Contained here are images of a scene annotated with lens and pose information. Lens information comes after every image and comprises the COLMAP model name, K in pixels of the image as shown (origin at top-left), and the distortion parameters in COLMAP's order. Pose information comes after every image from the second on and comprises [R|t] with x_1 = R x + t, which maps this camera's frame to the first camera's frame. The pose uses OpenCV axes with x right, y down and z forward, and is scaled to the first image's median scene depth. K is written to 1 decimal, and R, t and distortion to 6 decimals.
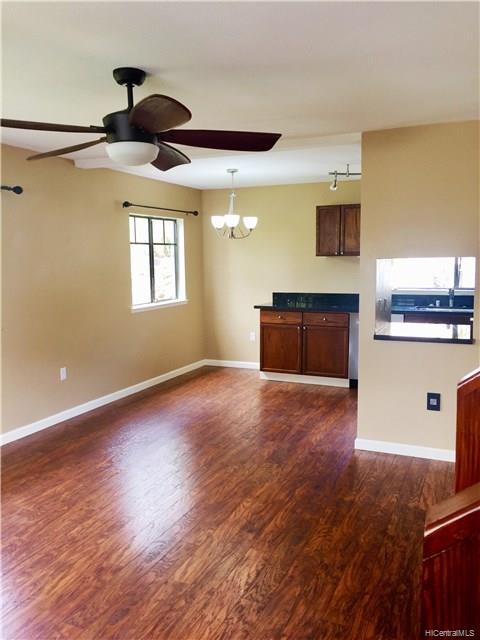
lens RADIAL K [[551.4, 0, 240.2], [0, 551.4, 317.6], [0, 0, 1]] dist [0.076103, -0.078256]
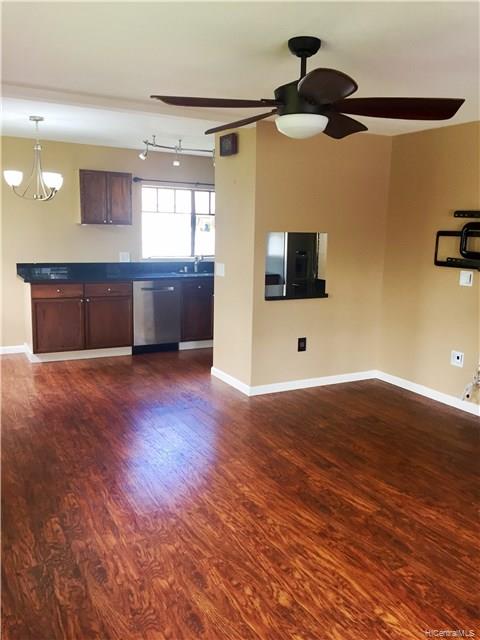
lens RADIAL K [[551.4, 0, 238.8], [0, 551.4, 321.5], [0, 0, 1]] dist [0.076103, -0.078256]
pose [[0.603575, -0.108735, 0.789857, -0.629409], [0.055664, 0.993986, 0.094301, -0.026235], [-0.795361, -0.012951, 0.605998, 0.285267]]
